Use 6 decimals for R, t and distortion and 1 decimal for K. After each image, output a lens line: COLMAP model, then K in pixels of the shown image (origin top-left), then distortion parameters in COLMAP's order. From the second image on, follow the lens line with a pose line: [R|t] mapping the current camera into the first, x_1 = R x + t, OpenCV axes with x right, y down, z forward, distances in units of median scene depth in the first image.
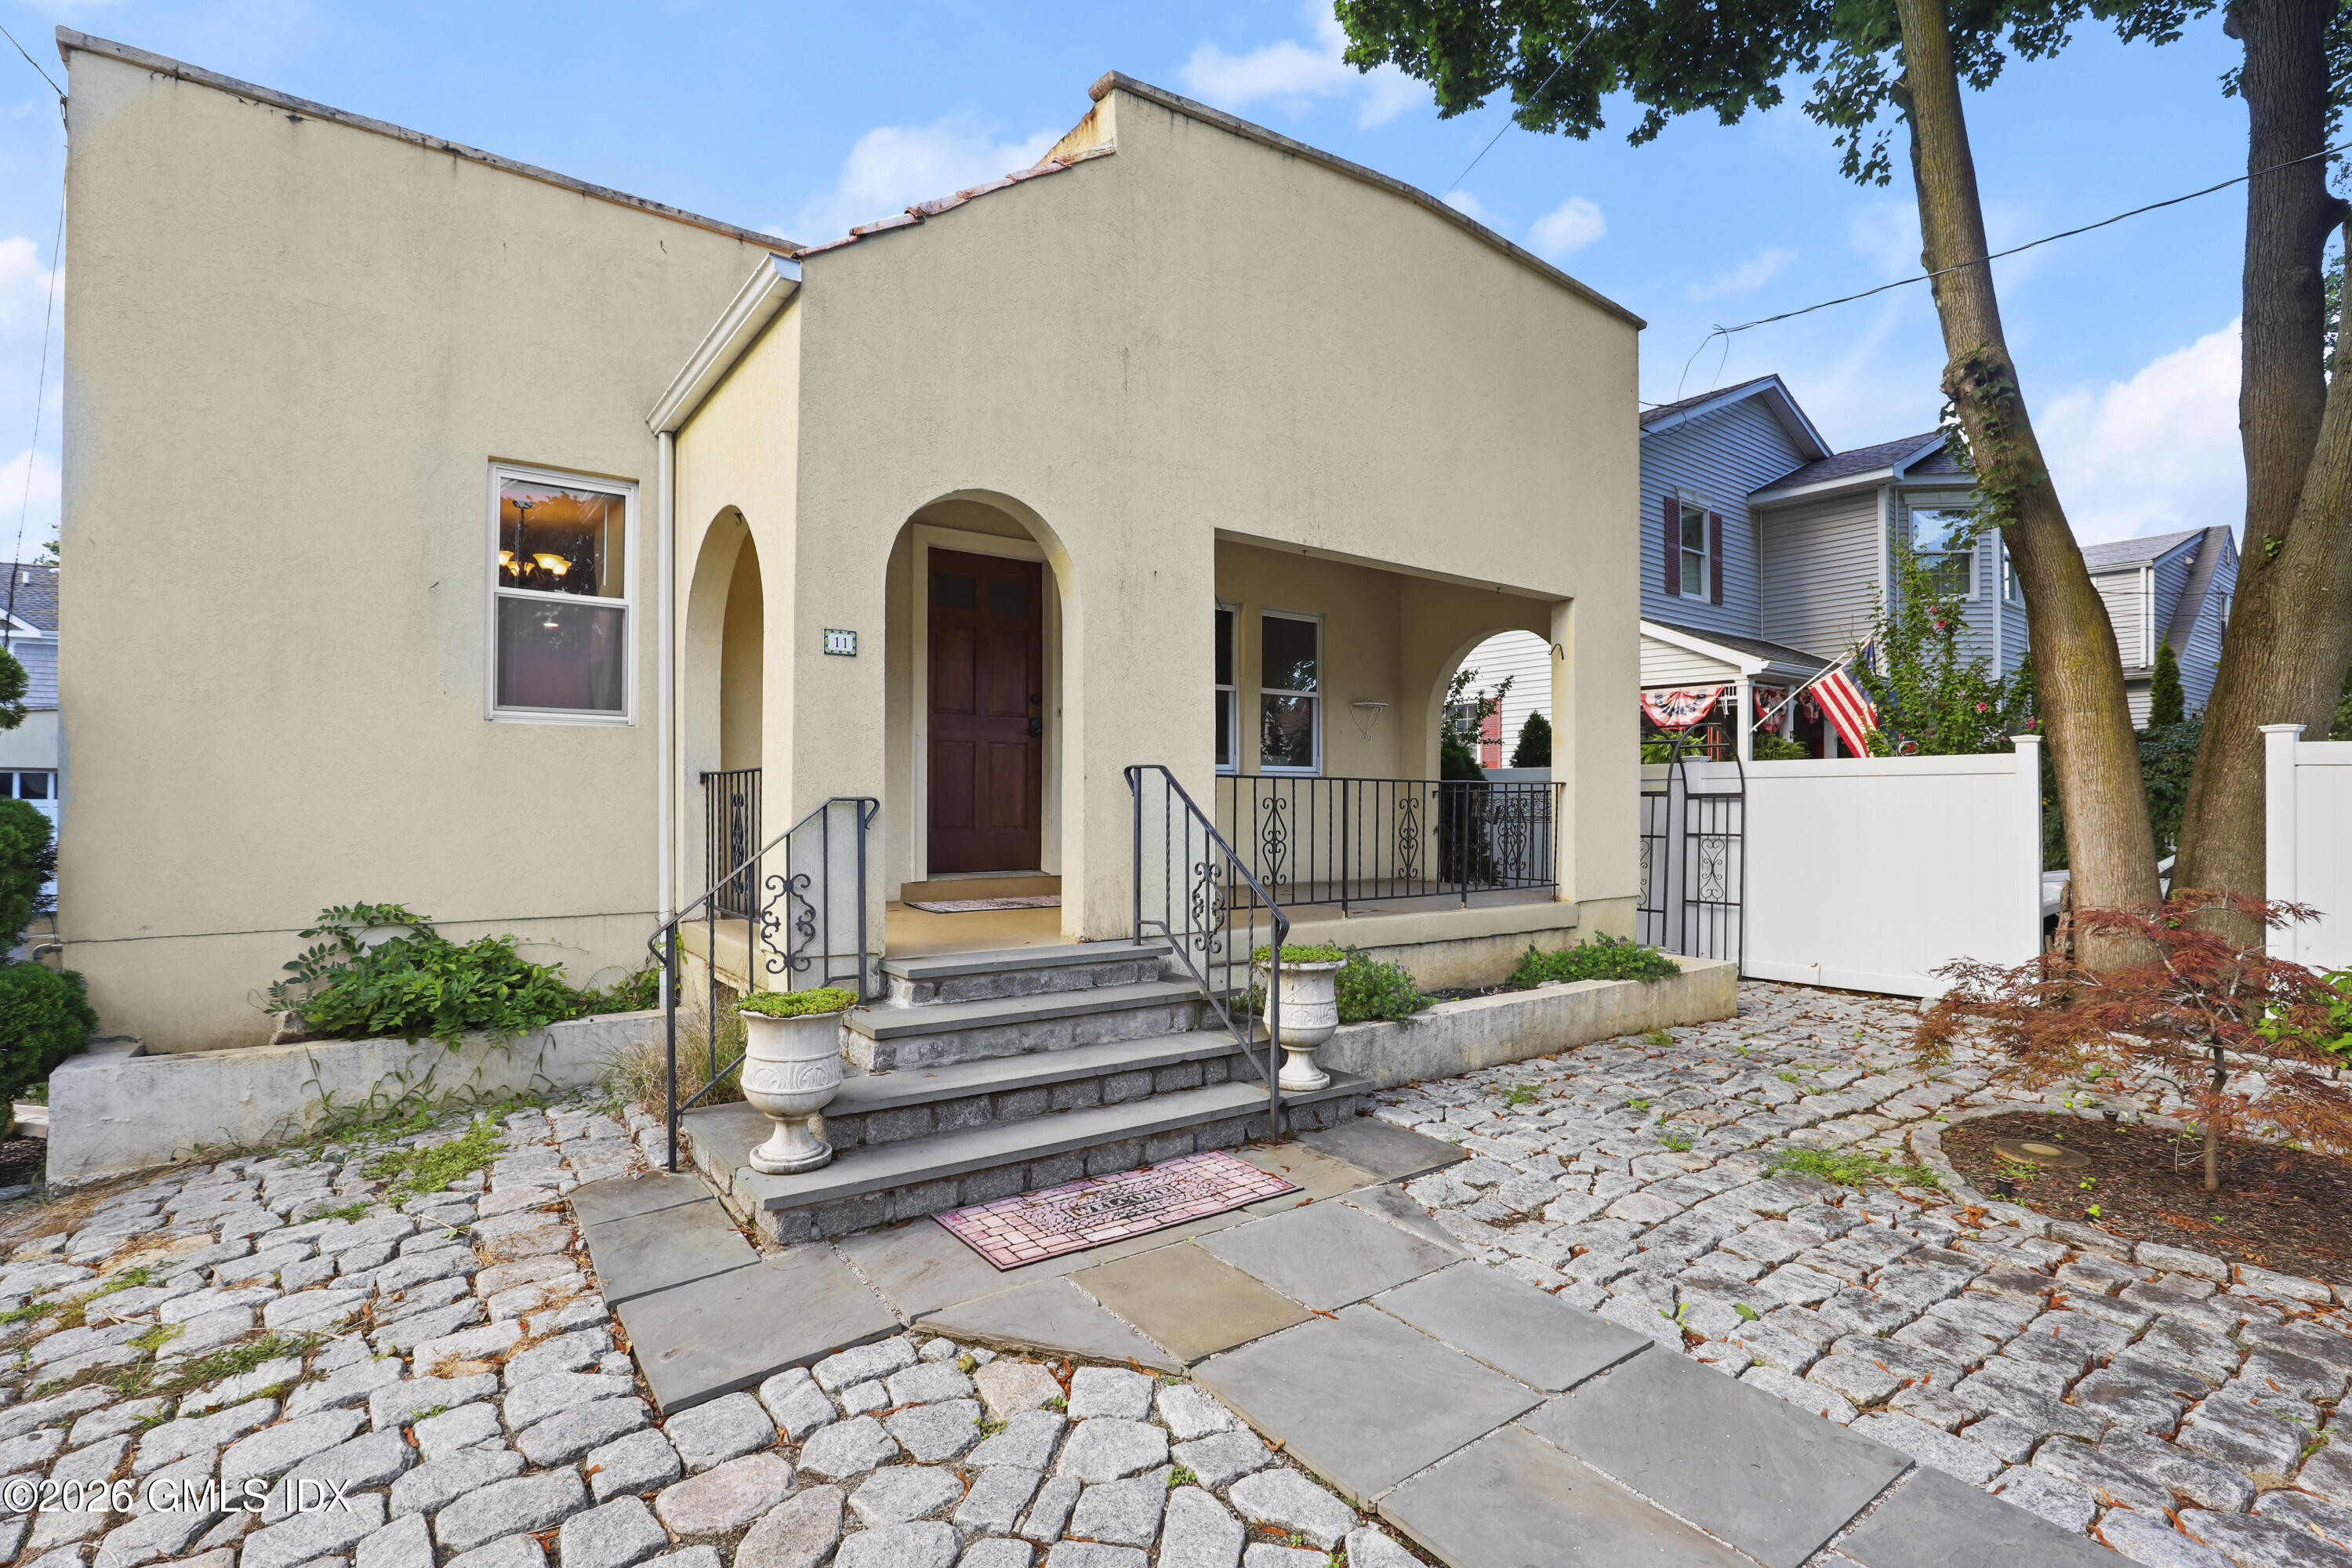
lens RADIAL K [[1094.0, 0, 1176.6], [0, 1094.0, 797.9], [0, 0, 1]] dist [-0.033516, 0.000548]
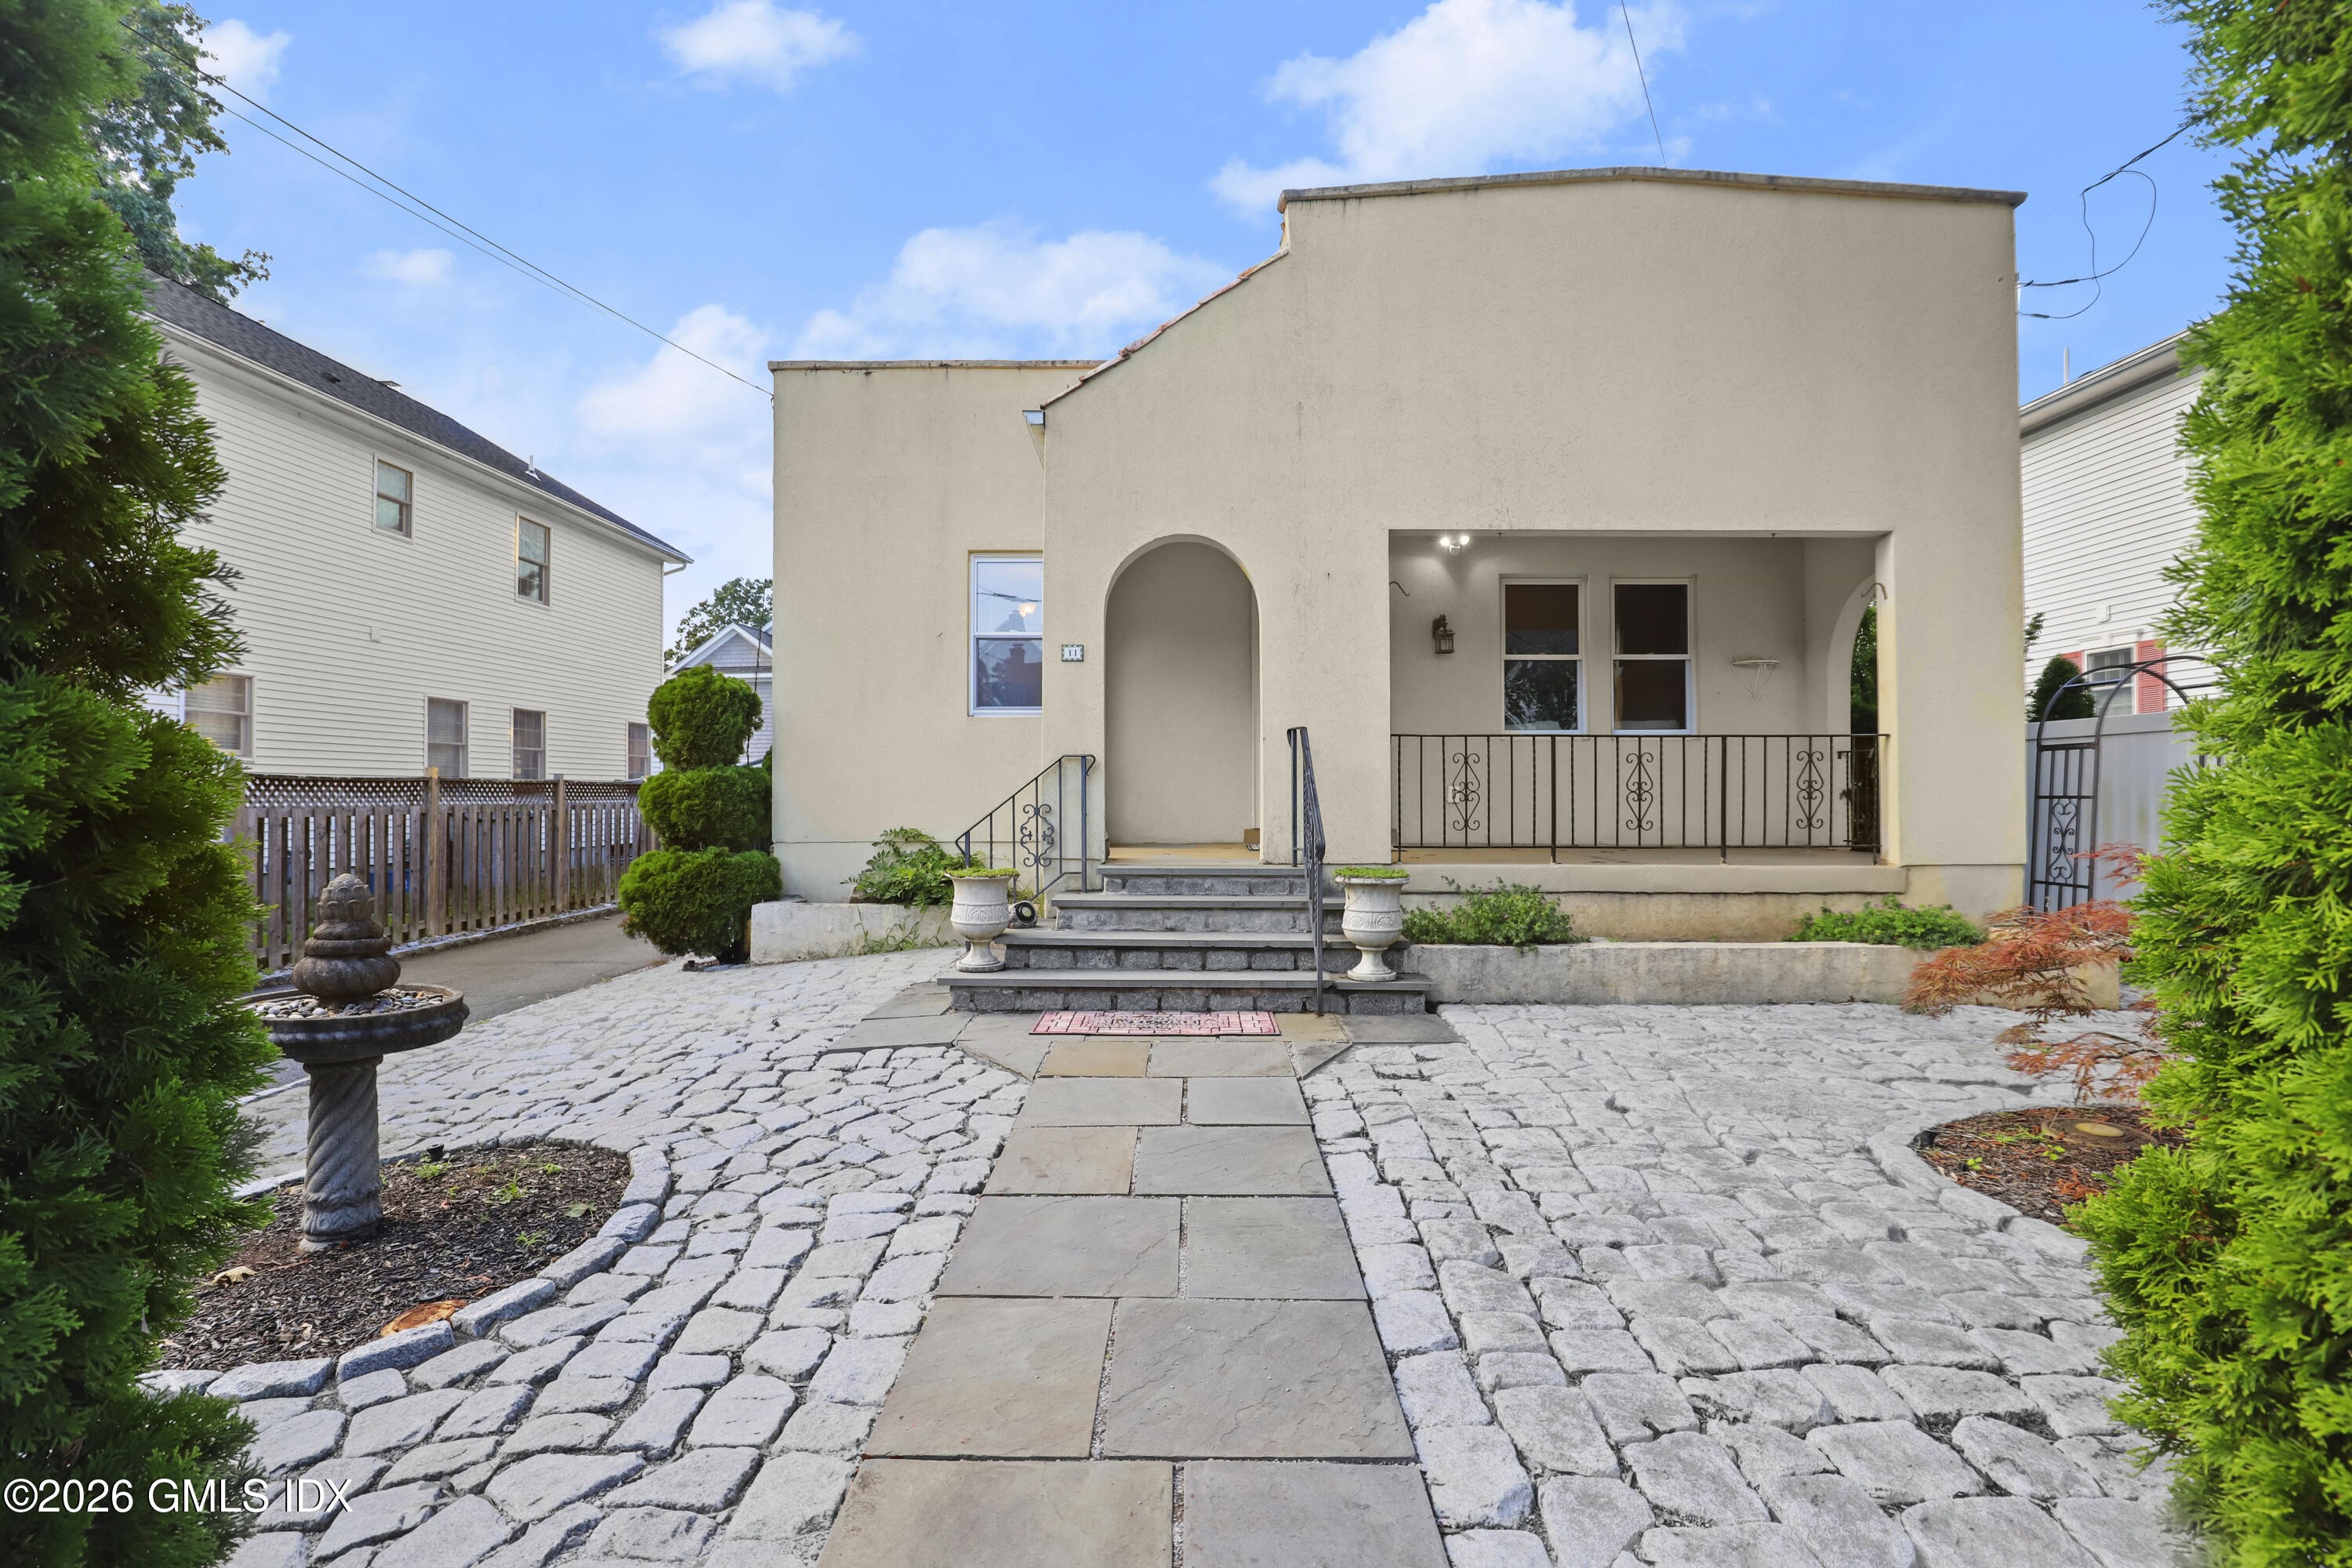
lens RADIAL K [[1094.0, 0, 1188.1], [0, 1094.0, 786.7], [0, 0, 1]] dist [-0.033516, 0.000548]
pose [[0.801473, -0.008766, -0.597966, 0.646269], [0.006583, 0.999961, -0.005837, 0.047631], [0.597994, 0.000742, 0.801500, -0.111827]]
